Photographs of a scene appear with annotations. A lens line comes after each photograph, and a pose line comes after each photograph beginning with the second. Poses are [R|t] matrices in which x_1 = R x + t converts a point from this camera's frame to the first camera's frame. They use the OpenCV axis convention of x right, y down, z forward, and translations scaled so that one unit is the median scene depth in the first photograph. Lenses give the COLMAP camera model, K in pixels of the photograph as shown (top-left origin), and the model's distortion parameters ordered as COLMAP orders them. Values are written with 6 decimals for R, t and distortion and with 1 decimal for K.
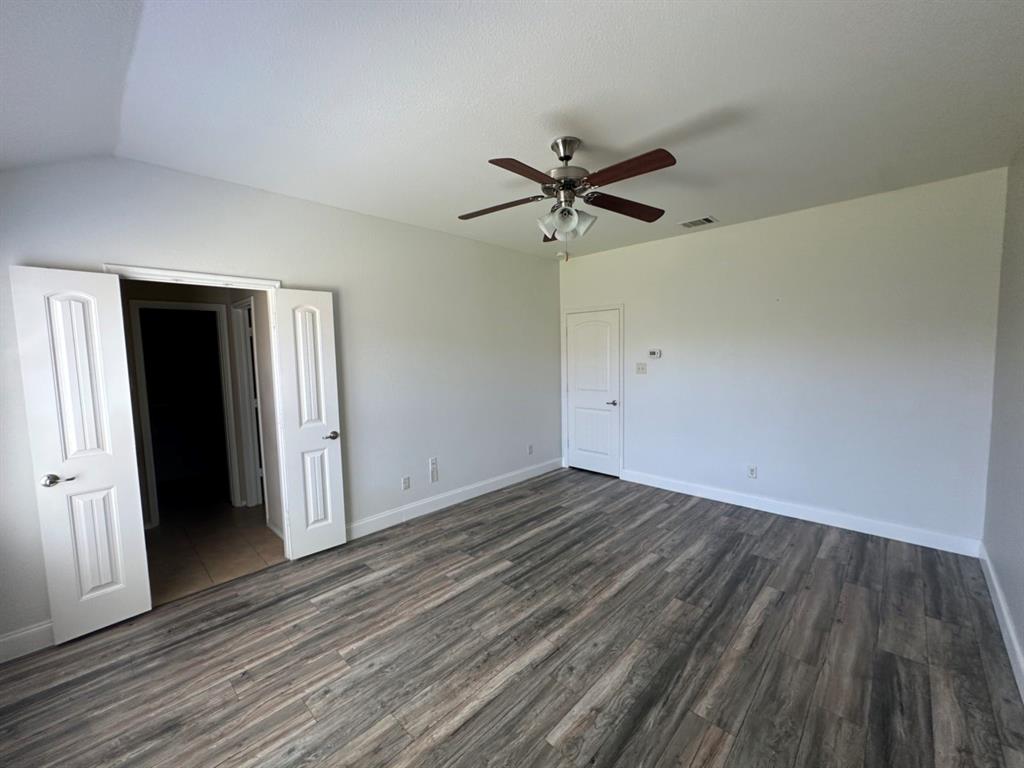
lens RADIAL K [[408.8, 0, 510.1], [0, 408.8, 384.8], [0, 0, 1]] dist [-0.002580, -0.000562]
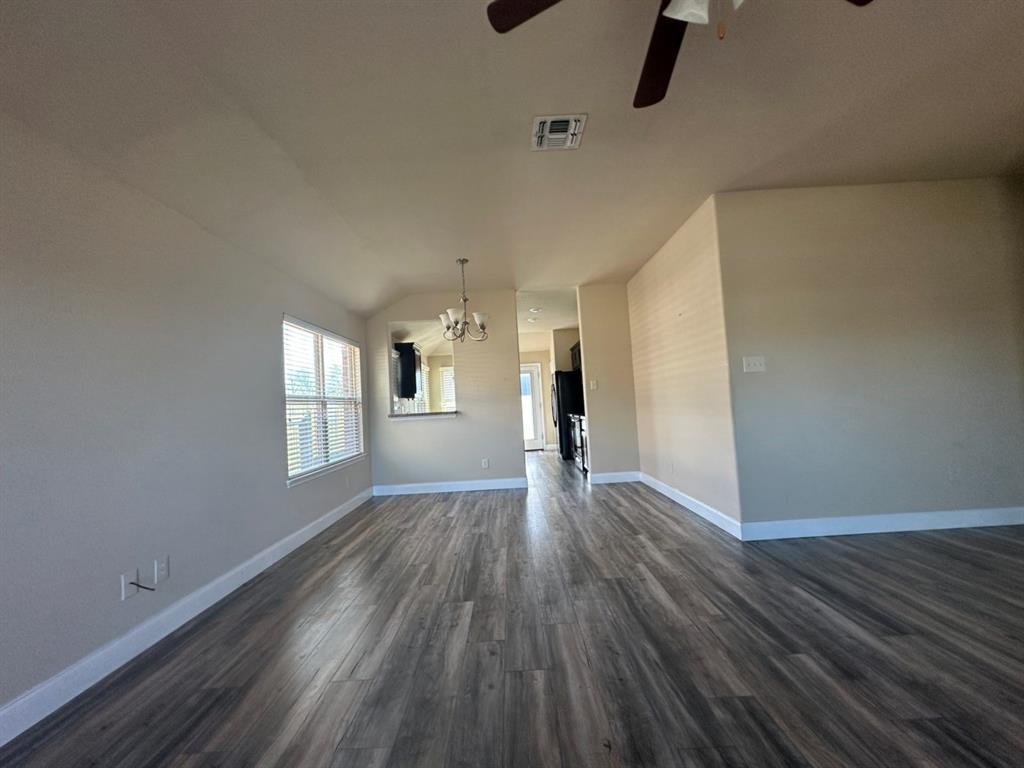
lens RADIAL K [[408.8, 0, 511.7], [0, 408.8, 384.4], [0, 0, 1]] dist [-0.002580, -0.000562]
pose [[-0.719450, 0.012461, -0.694432, 0.746169], [-0.000035, 0.999838, 0.017978, -0.005890], [0.694544, 0.012959, -0.719334, 1.243329]]
